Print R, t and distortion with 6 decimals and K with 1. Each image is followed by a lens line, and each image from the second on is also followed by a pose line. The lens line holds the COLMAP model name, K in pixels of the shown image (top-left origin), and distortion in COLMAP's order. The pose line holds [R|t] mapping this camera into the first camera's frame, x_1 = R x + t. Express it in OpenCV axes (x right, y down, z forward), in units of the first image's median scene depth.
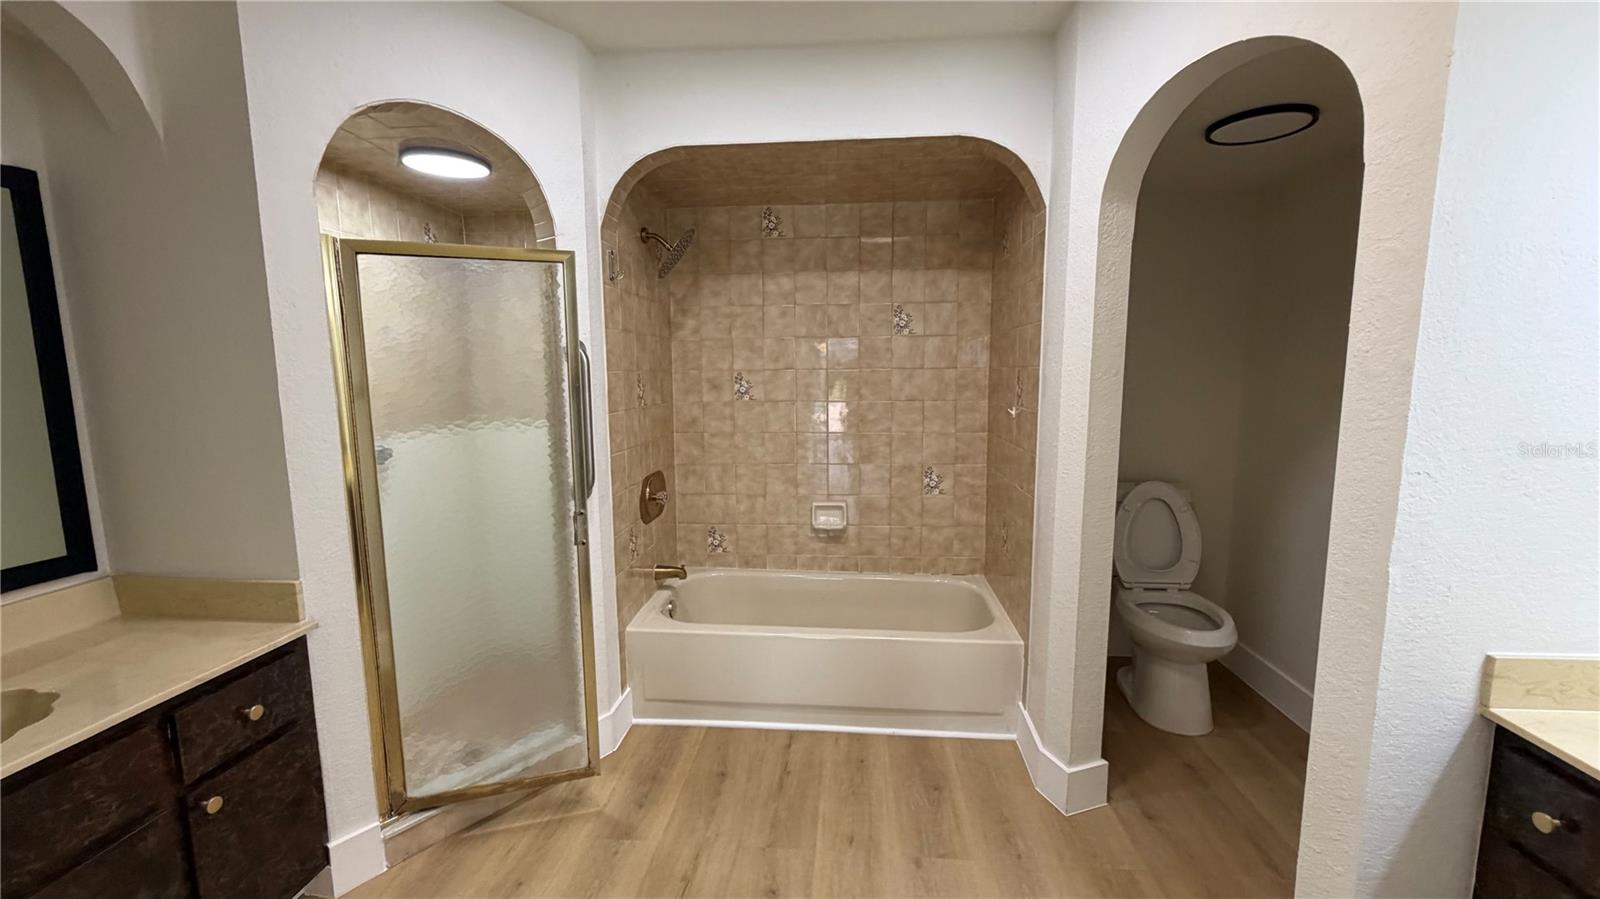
lens RADIAL K [[631.7, 0, 800.0], [0, 631.7, 449.5], [0, 0, 1]] dist [-0.000039, 0.000024]
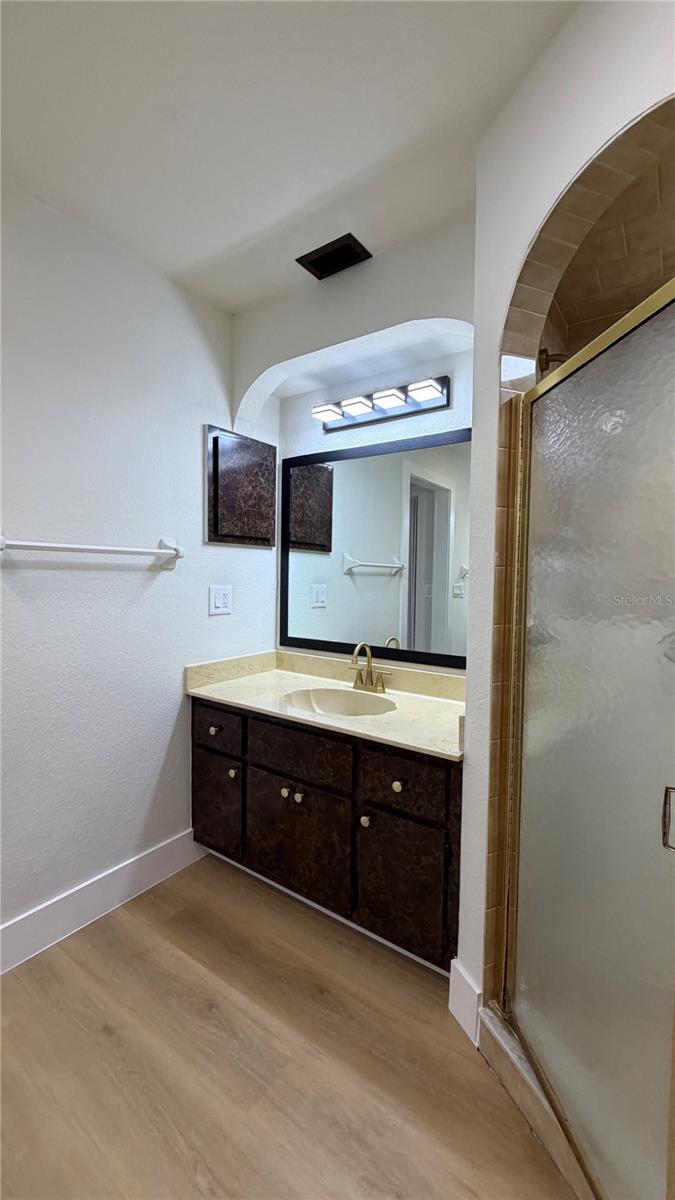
lens RADIAL K [[473.8, 0, 337.5], [0, 473.8, 600.0], [0, 0, 1]] dist [-0.000039, 0.000024]
pose [[-0.498523, 0.047619, -0.865568, 0.051520], [-0.117075, 0.985644, 0.121654, -0.082405], [0.858934, 0.161984, -0.485791, 1.343519]]
